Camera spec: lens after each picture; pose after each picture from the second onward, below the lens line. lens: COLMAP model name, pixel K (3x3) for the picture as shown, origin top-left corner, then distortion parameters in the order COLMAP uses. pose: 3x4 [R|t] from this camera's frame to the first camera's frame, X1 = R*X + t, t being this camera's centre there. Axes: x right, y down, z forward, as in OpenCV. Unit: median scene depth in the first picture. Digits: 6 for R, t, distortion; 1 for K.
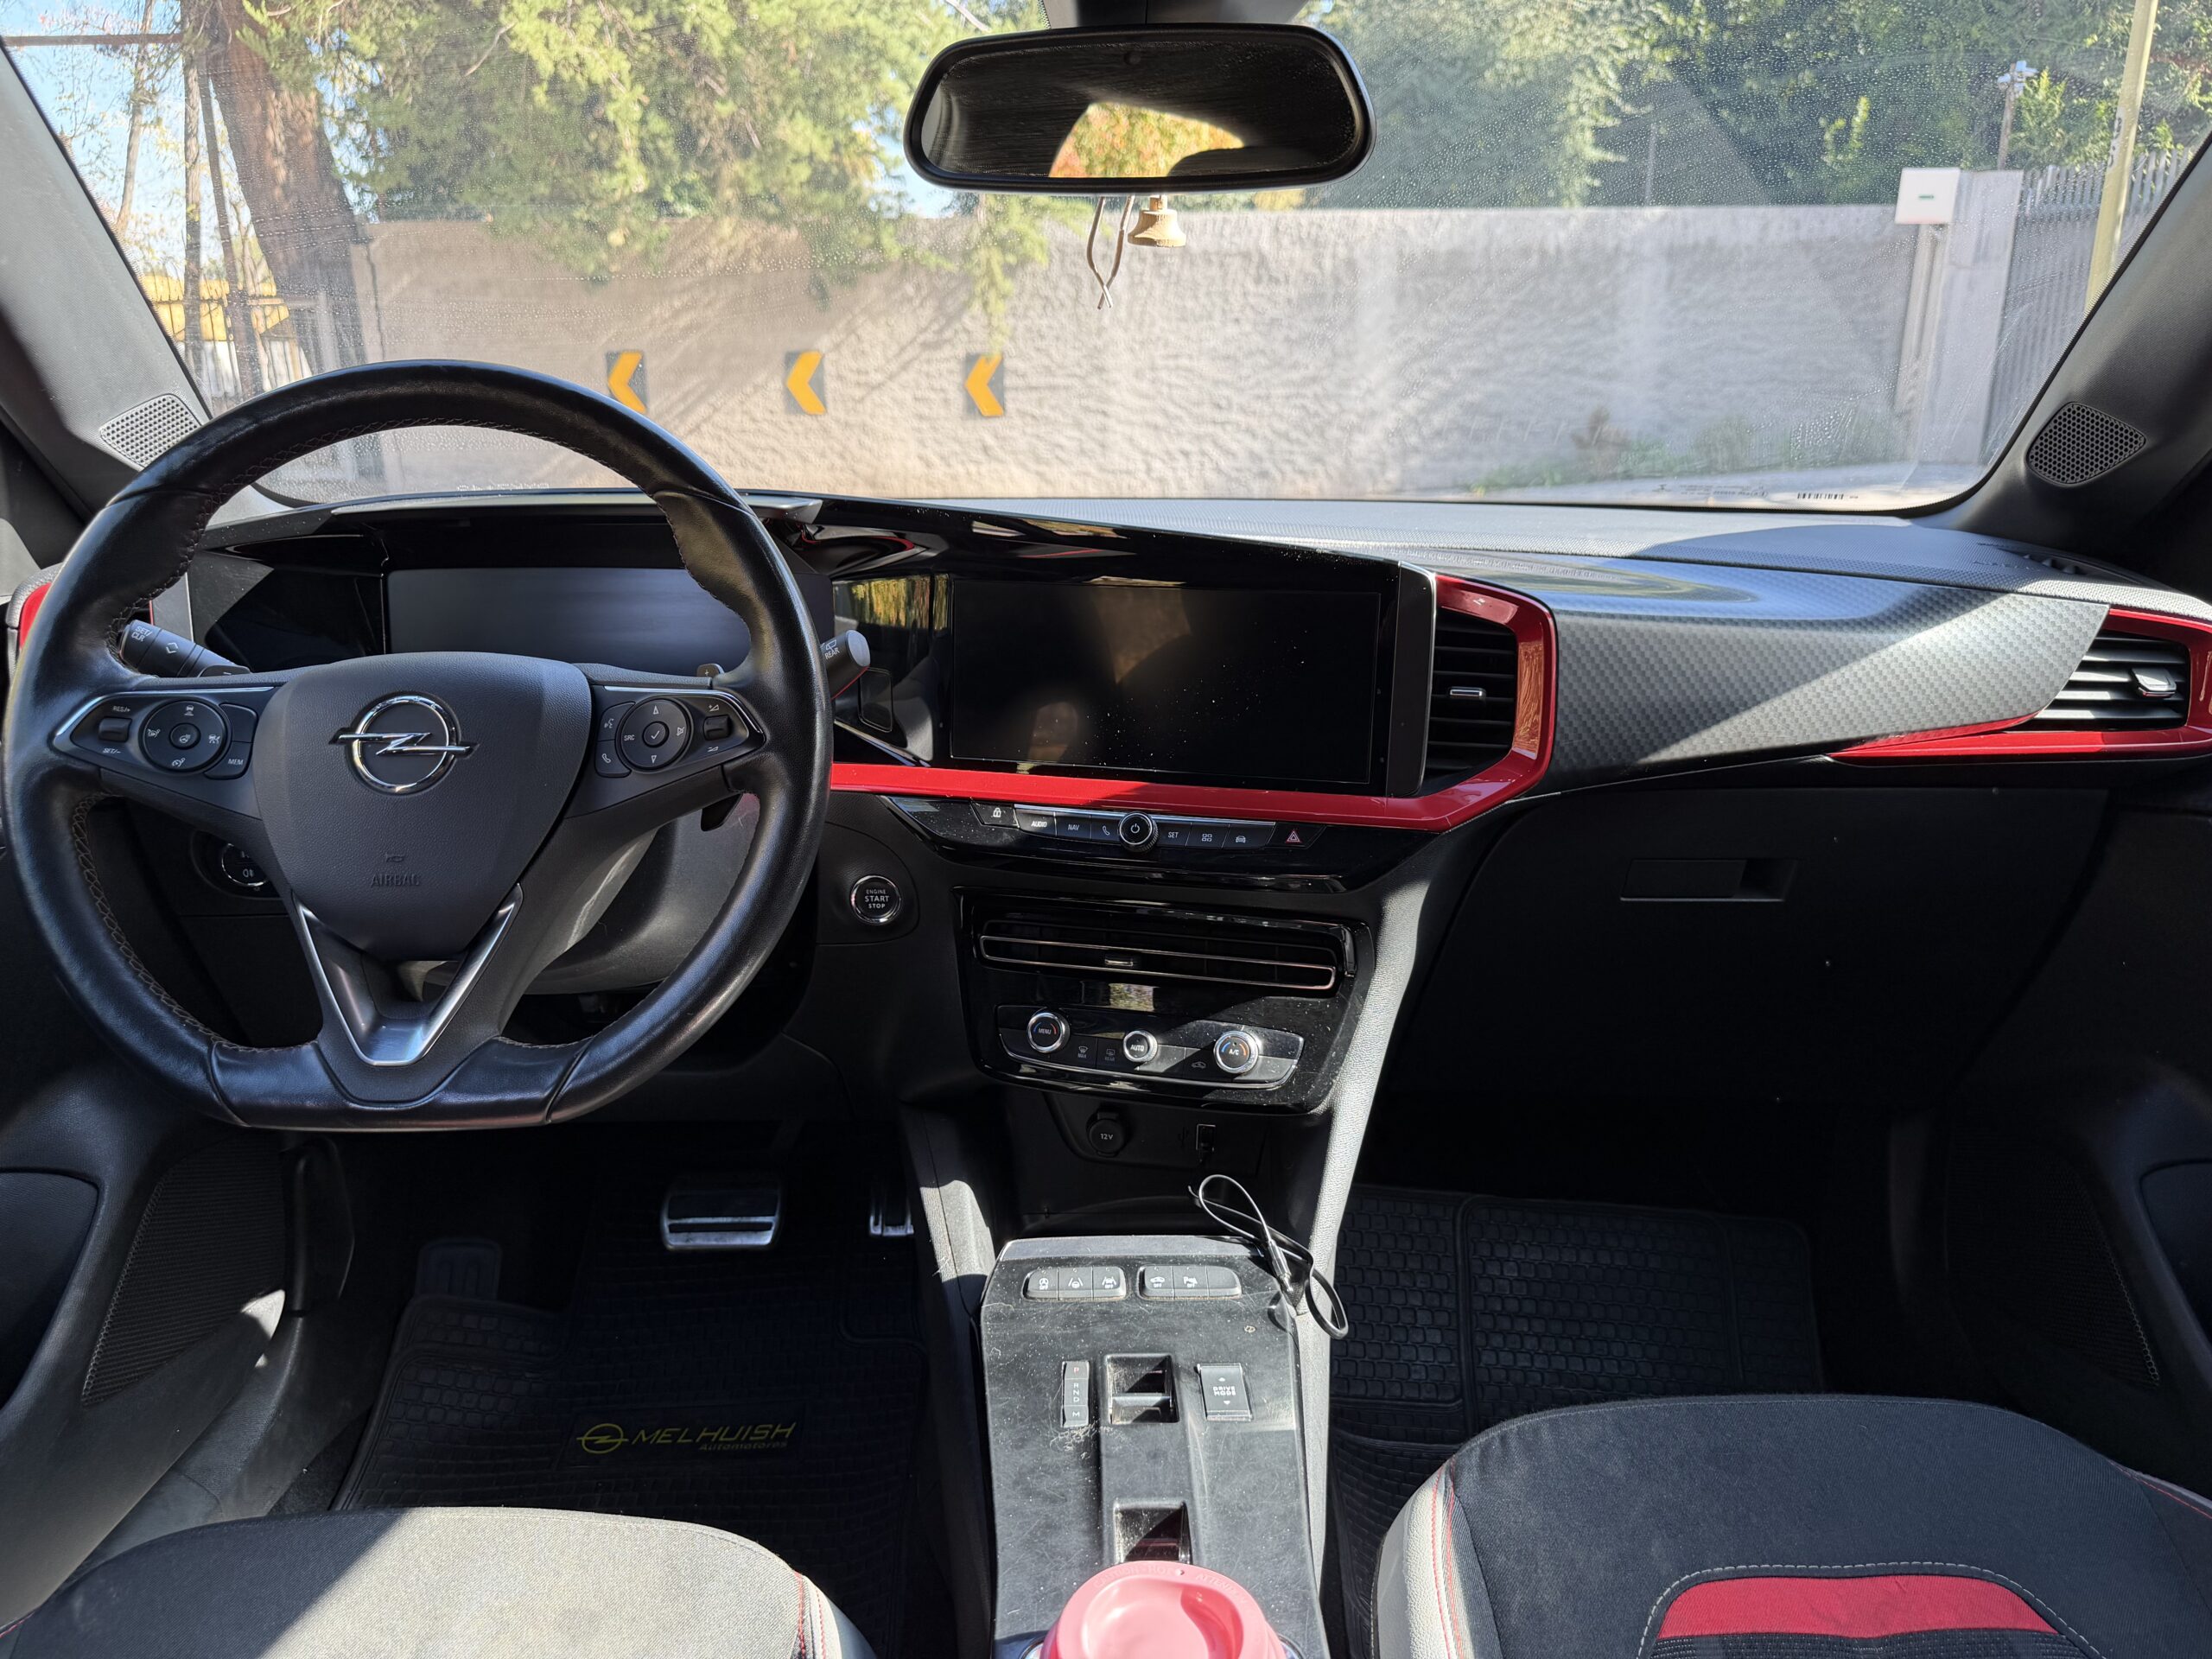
lens RADIAL K [[1582.3, 0, 1106.0], [0, 1582.3, 829.5], [0, 0, 1]] dist [0.018172, -0.024615]
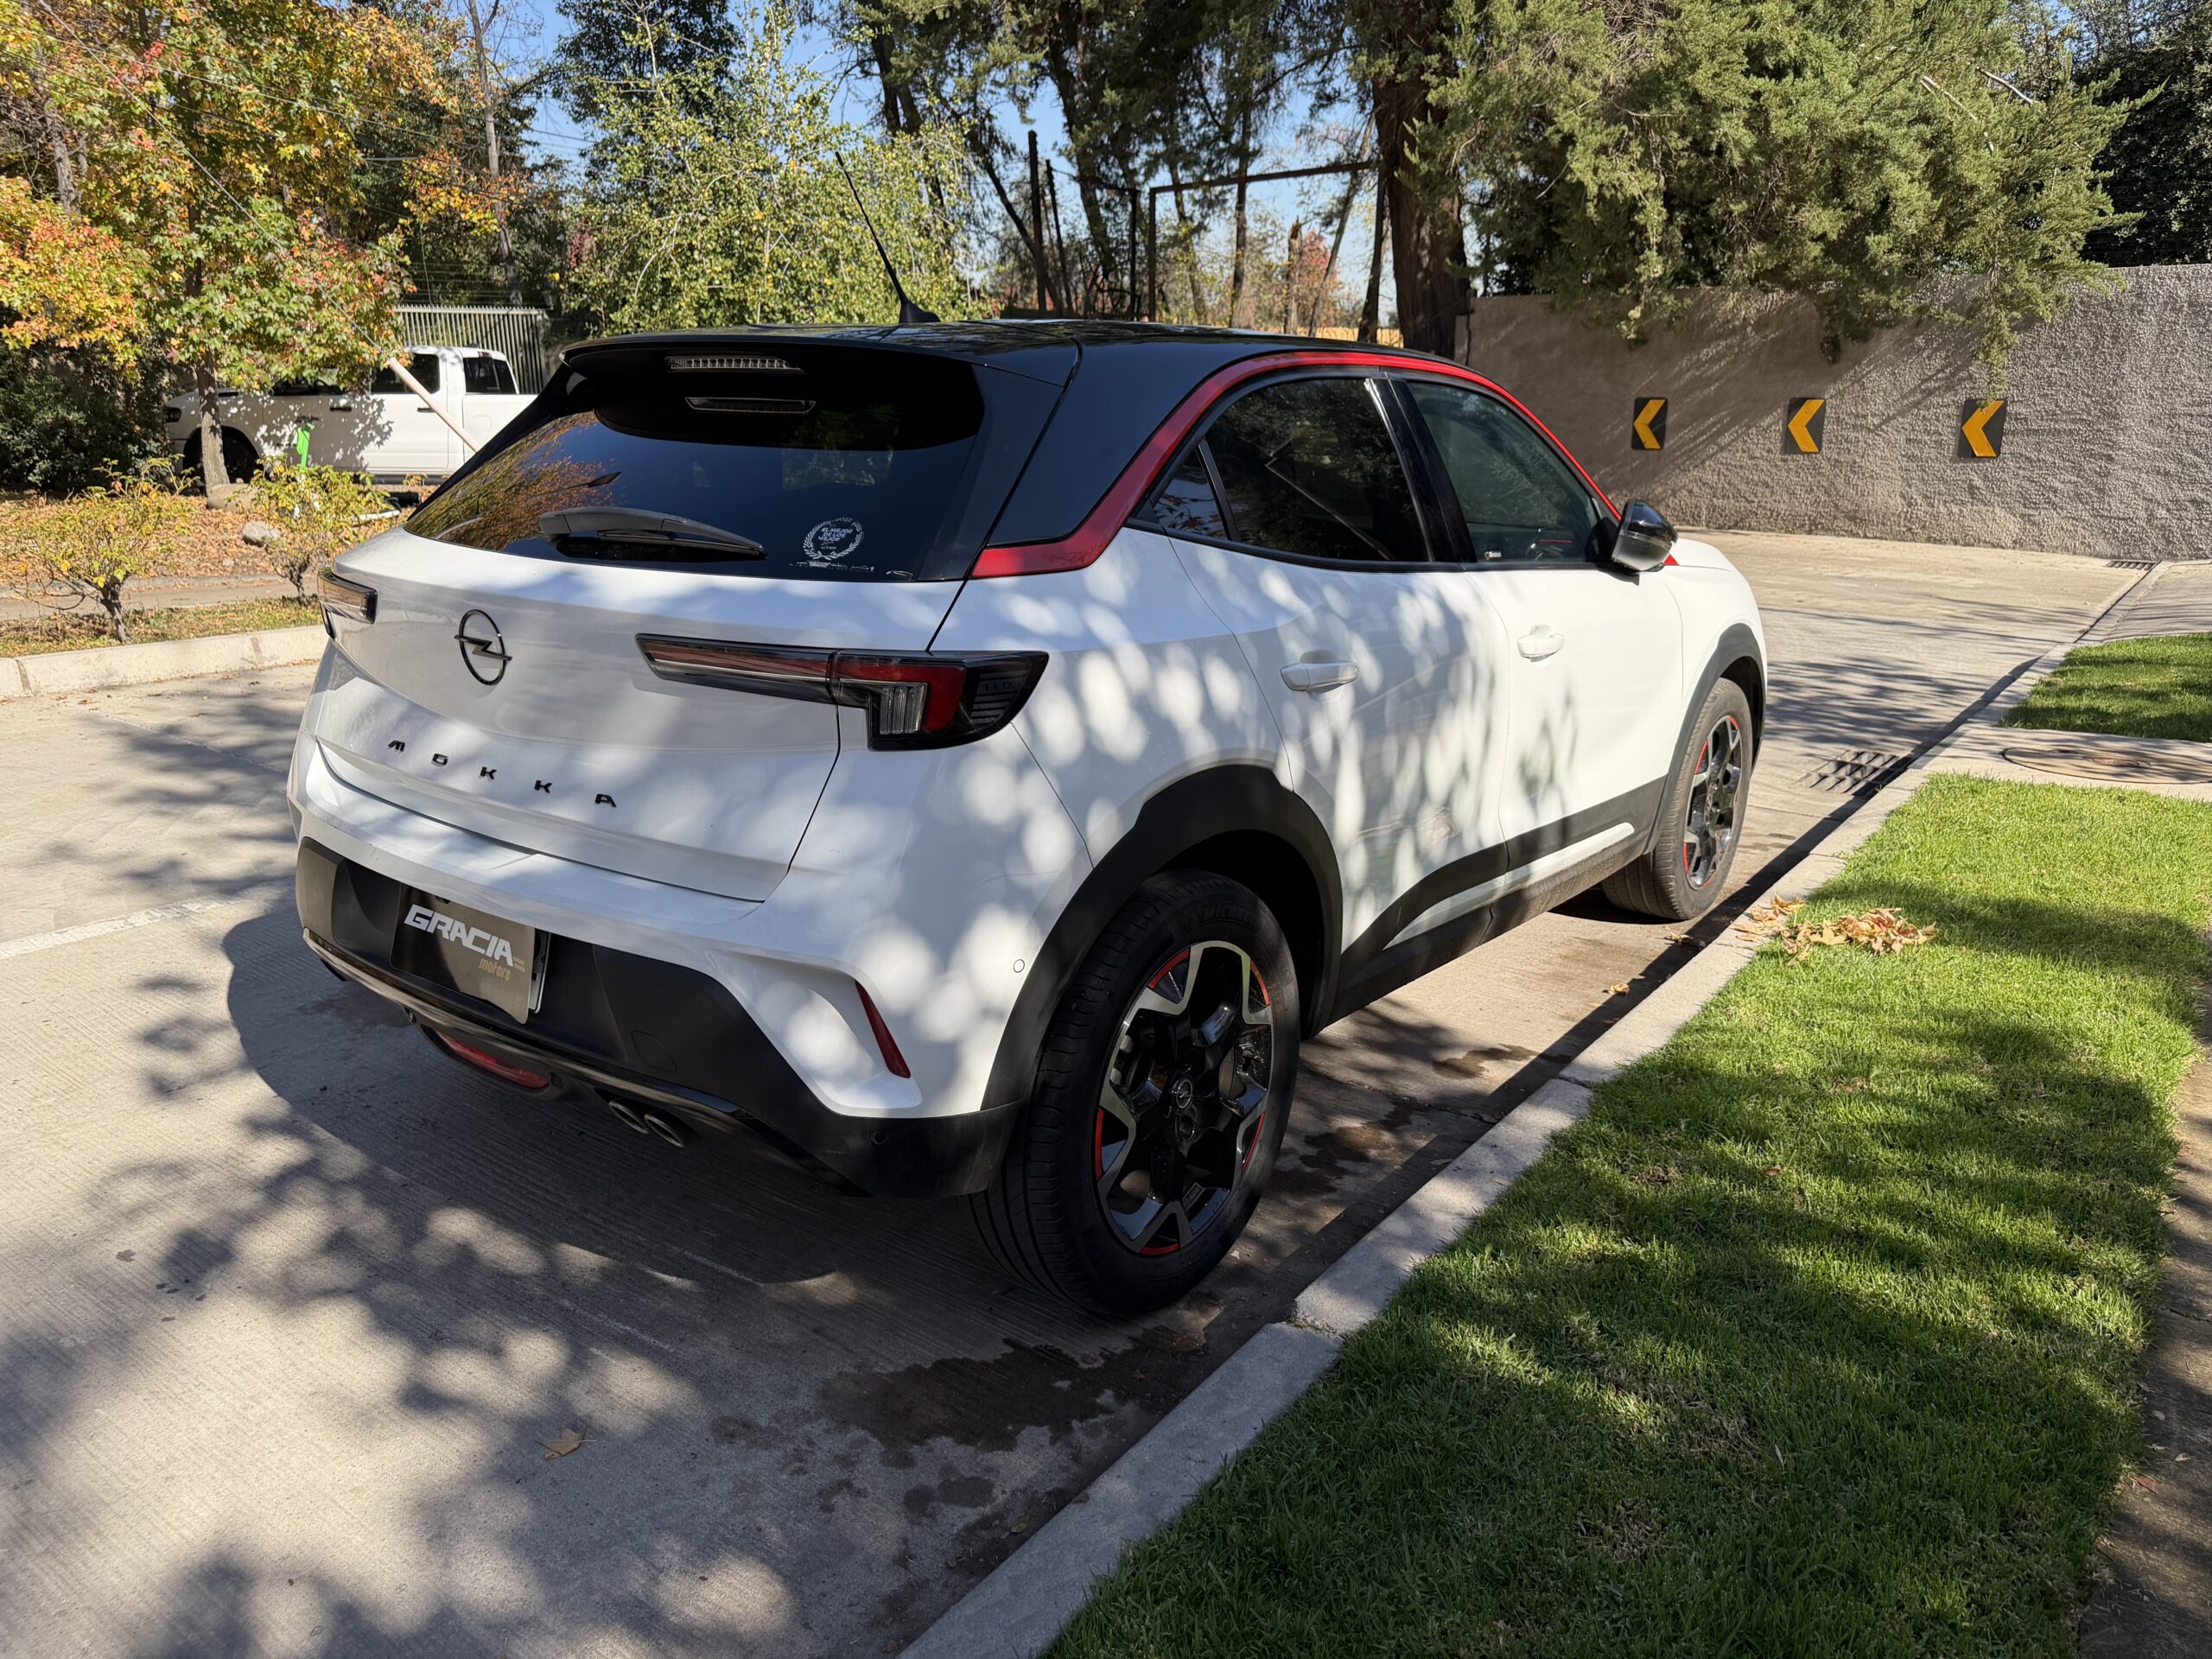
lens RADIAL K [[1592.5, 0, 1106.0], [0, 1592.5, 829.5], [0, 0, 1]] dist [-0.014450, 0.000343]
pose [[0.784564, 0.162724, -0.598314, 0.149015], [-0.170890, 0.984324, 0.043621, 0.038275], [0.596033, 0.068023, 0.800074, -0.187198]]
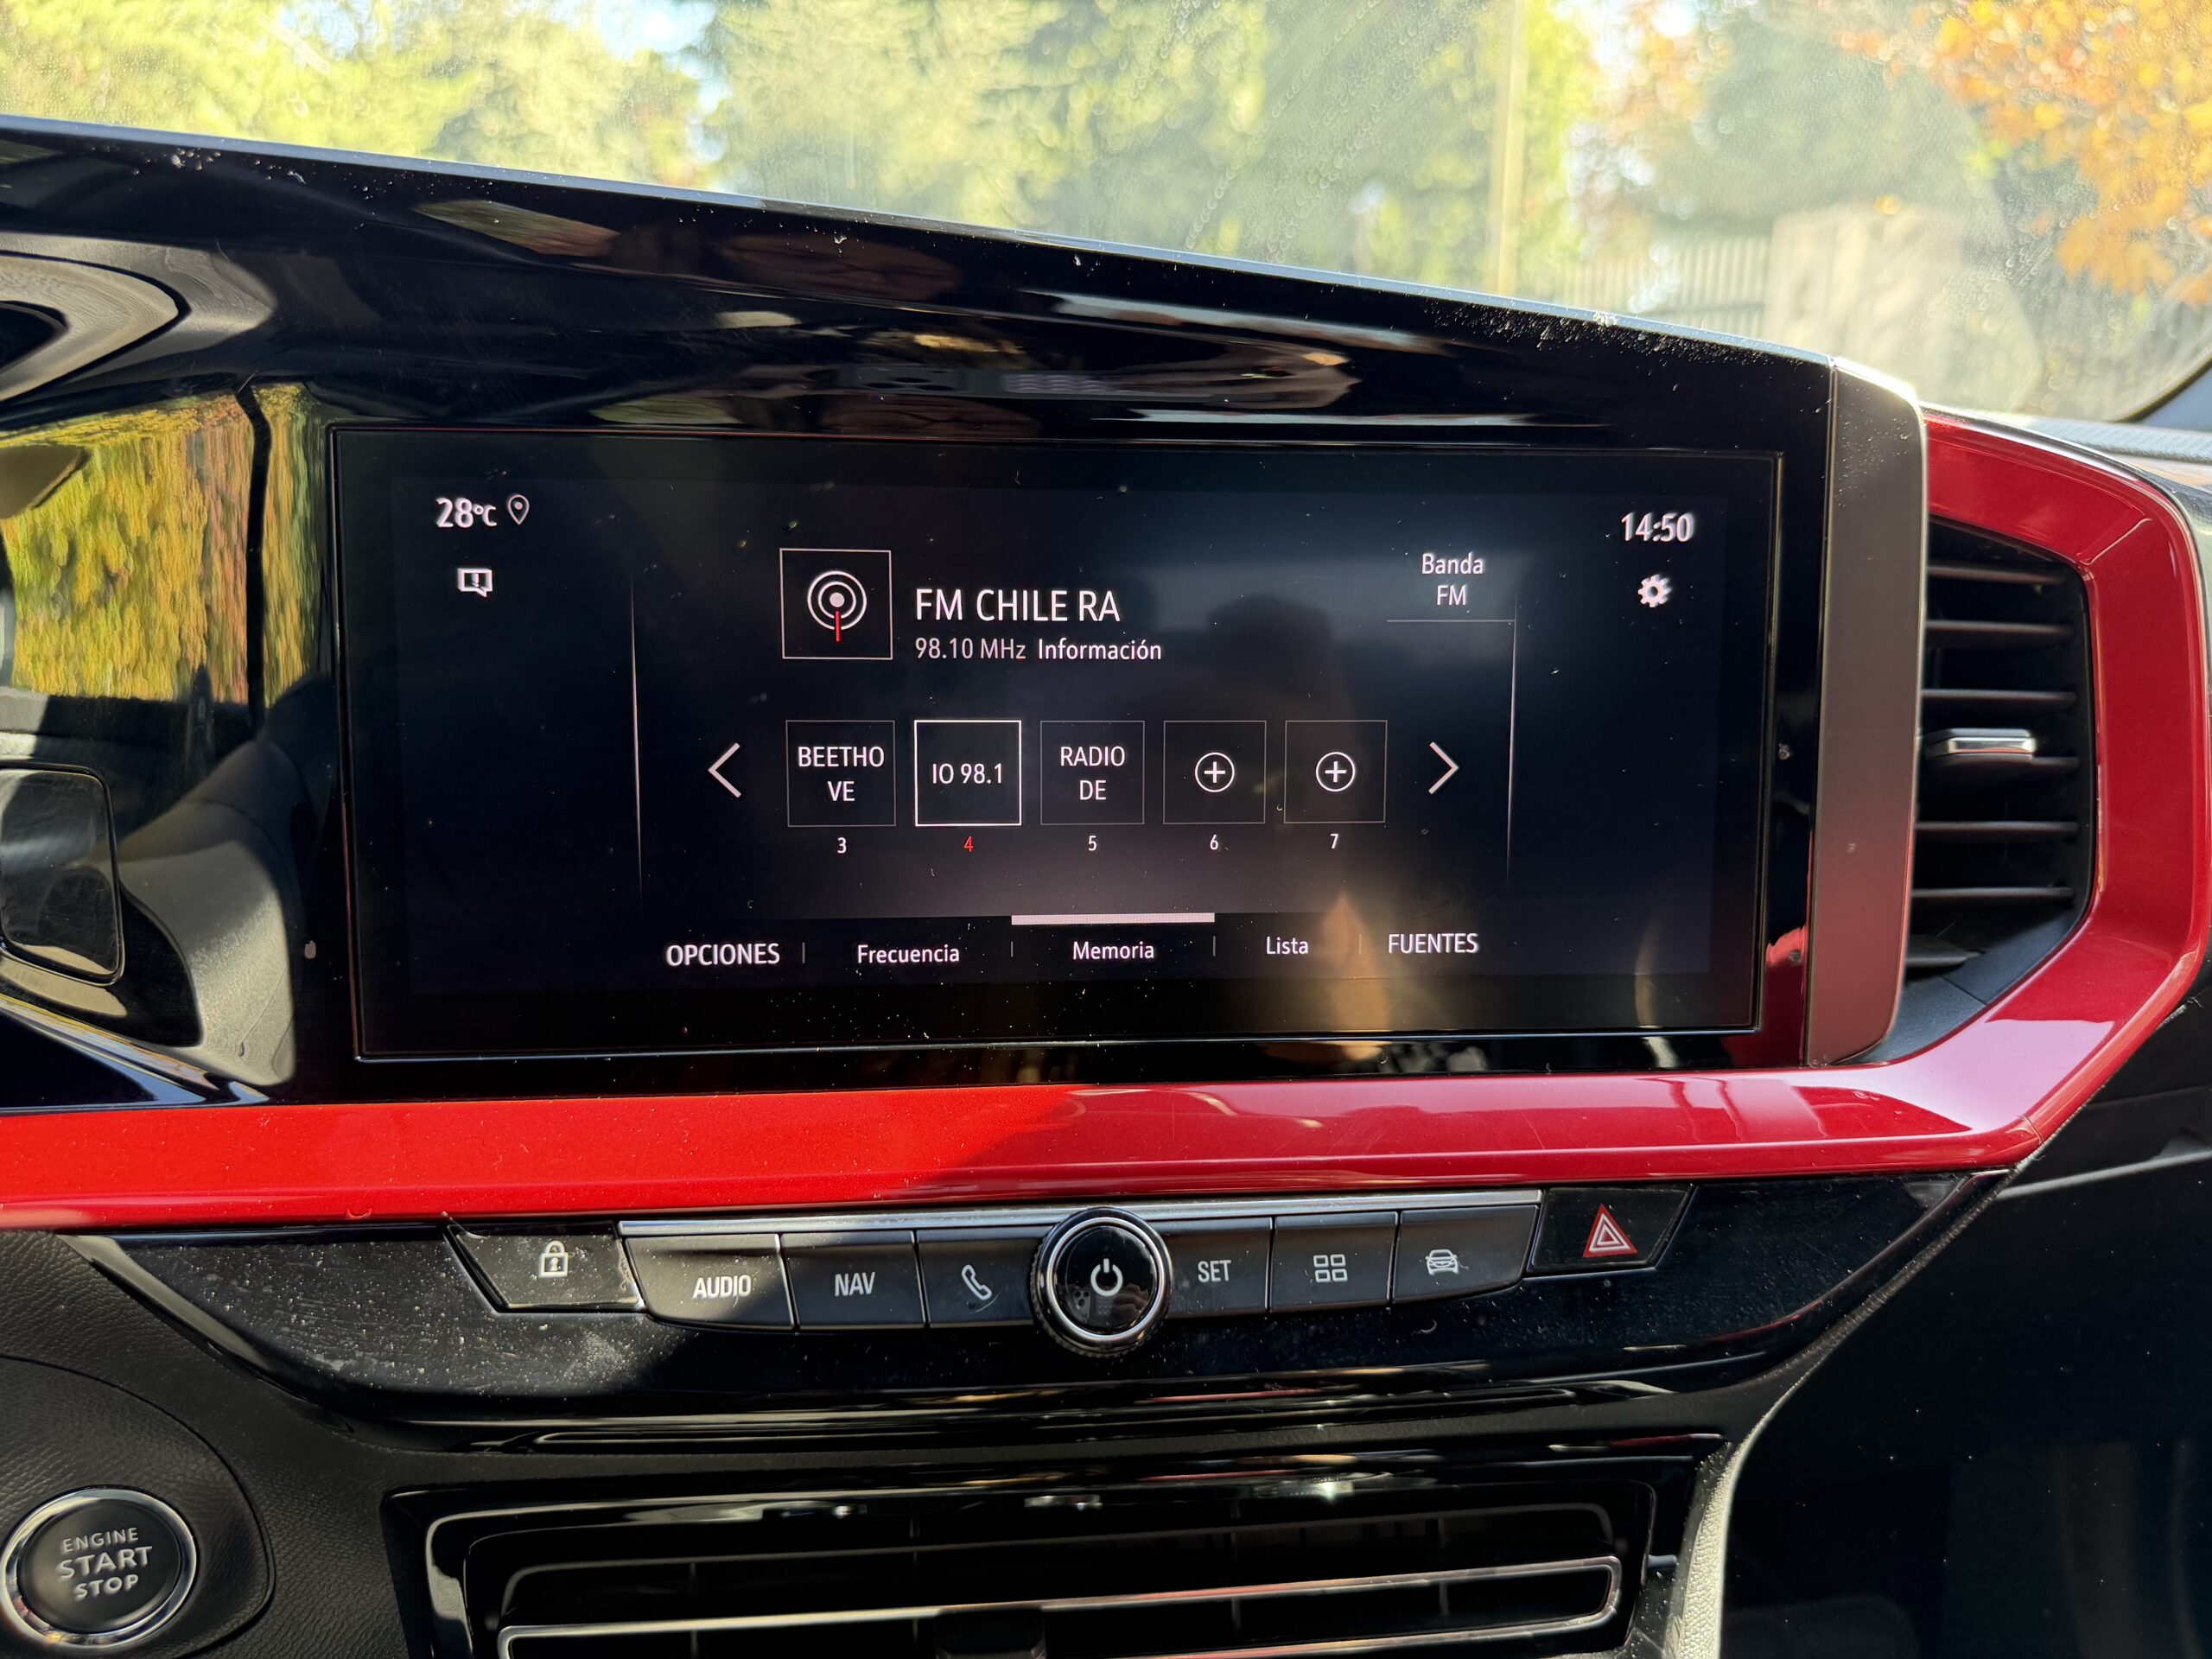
lens RADIAL K [[1609.2, 0, 1114.5], [0, 1609.2, 827.7], [0, 0, 1]] dist [0.009155, -0.022039]
pose [[0.935513, -0.061283, 0.347937, -0.004552], [0.083805, 0.995225, -0.050040, -0.004061], [-0.343209, 0.075972, 0.936182, 0.045034]]
